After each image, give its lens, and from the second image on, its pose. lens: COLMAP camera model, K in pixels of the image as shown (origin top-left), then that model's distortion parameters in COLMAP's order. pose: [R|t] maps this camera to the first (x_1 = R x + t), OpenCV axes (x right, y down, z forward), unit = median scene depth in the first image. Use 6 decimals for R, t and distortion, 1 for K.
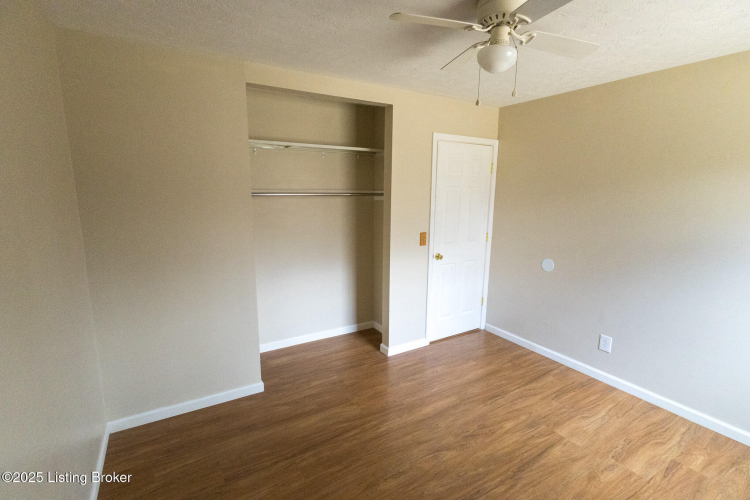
lens RADIAL K [[353.8, 0, 372.0], [0, 353.8, 249.6], [0, 0, 1]] dist [0.006528, 0.000541]
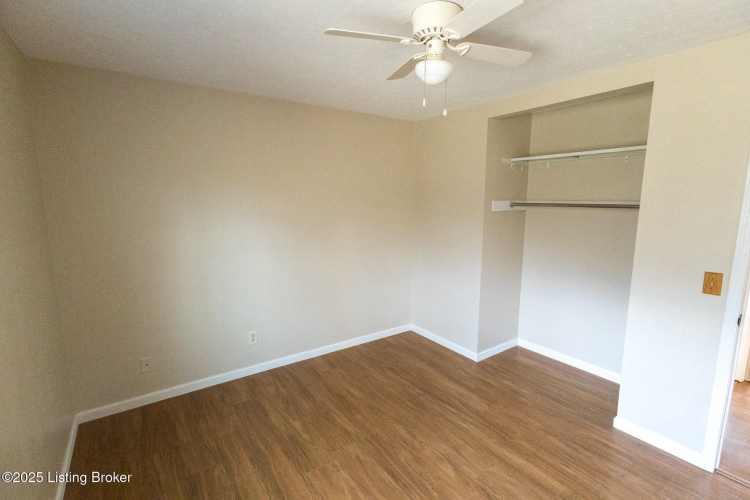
lens RADIAL K [[342.5, 0, 379.5], [0, 342.5, 252.7], [0, 0, 1]] dist [0.001355, 0.000200]
pose [[0.084415, 0.145522, -0.985747, 0.897949], [-0.171919, 0.976569, 0.129445, -0.081326], [0.981488, 0.158542, 0.107455, 0.534574]]
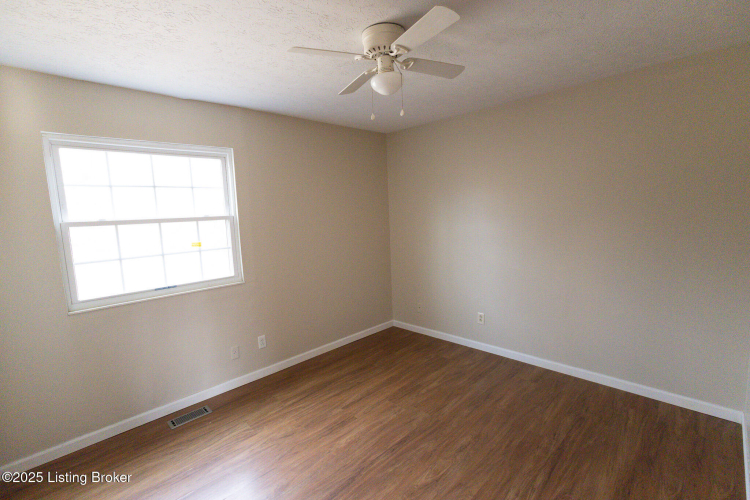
lens RADIAL K [[353.8, 0, 372.0], [0, 353.8, 249.6], [0, 0, 1]] dist [0.006528, 0.000541]
pose [[-0.969608, 0.060459, -0.237076, 0.457733], [-0.008103, 0.960520, 0.278093, -0.216375], [0.244529, 0.271562, -0.930838, 1.434947]]
